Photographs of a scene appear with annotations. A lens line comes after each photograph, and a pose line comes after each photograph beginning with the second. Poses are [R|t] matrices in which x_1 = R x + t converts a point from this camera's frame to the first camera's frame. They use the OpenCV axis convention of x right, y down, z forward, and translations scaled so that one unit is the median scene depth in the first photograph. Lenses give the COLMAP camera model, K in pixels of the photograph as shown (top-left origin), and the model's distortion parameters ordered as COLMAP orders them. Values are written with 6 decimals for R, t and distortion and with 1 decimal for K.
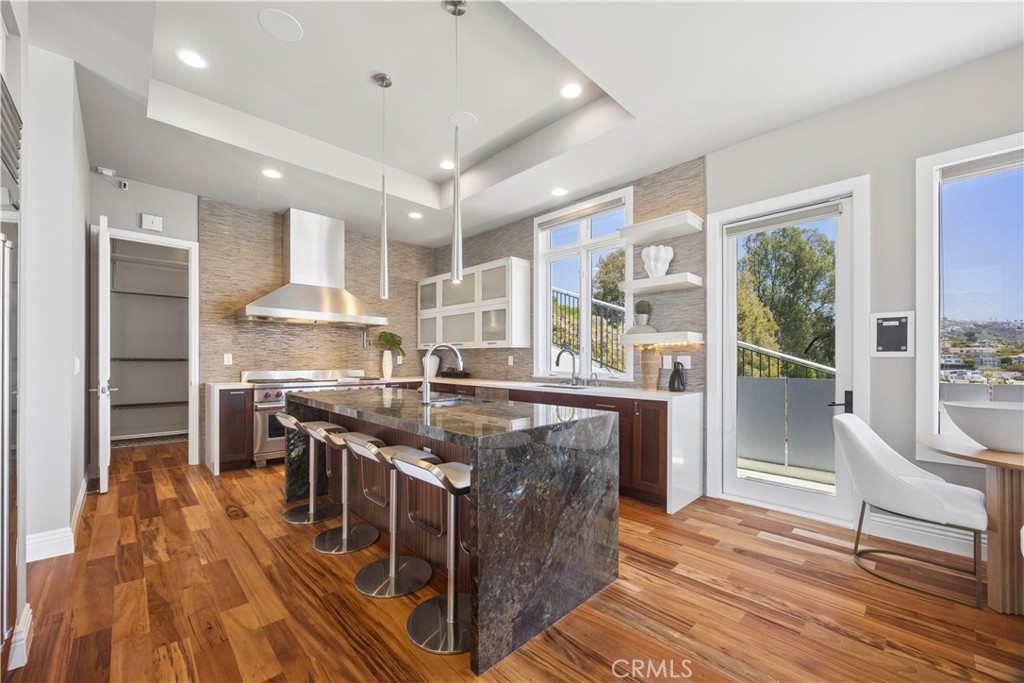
lens RADIAL K [[395.2, 0, 517.3], [0, 395.2, 359.4], [0, 0, 1]] dist [-0.006940, 0.000800]
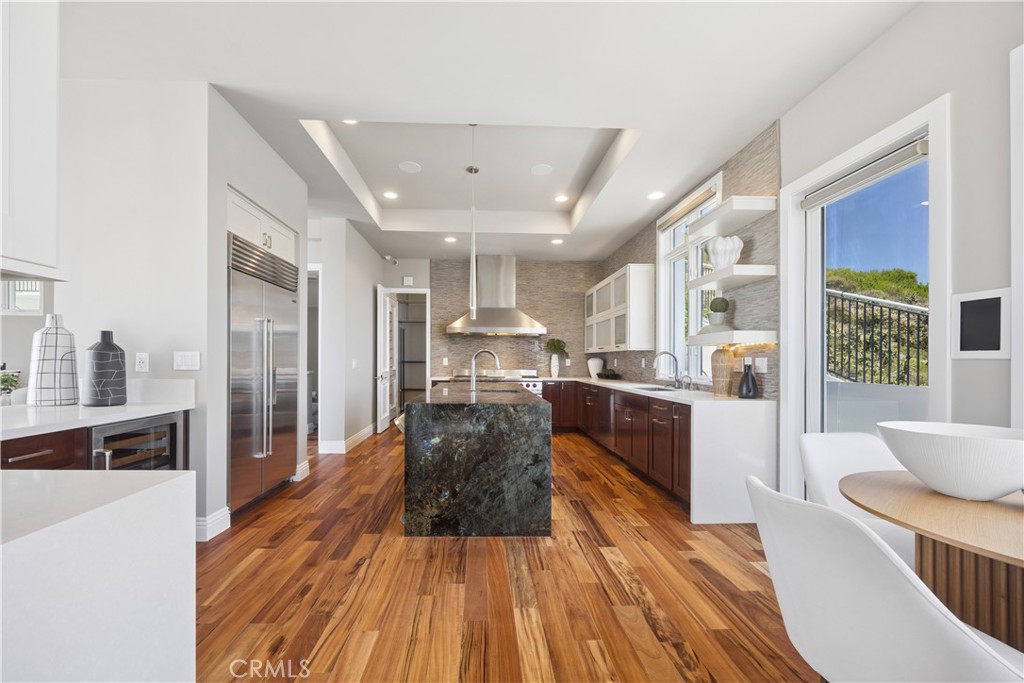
lens RADIAL K [[395.2, 0, 491.9], [0, 395.2, 360.1], [0, 0, 1]] dist [-0.006940, 0.000800]
pose [[0.743325, -0.001290, -0.668929, 0.575783], [-0.002643, 0.999985, -0.004866, 0.002048], [0.668925, 0.005385, 0.743311, -0.032767]]
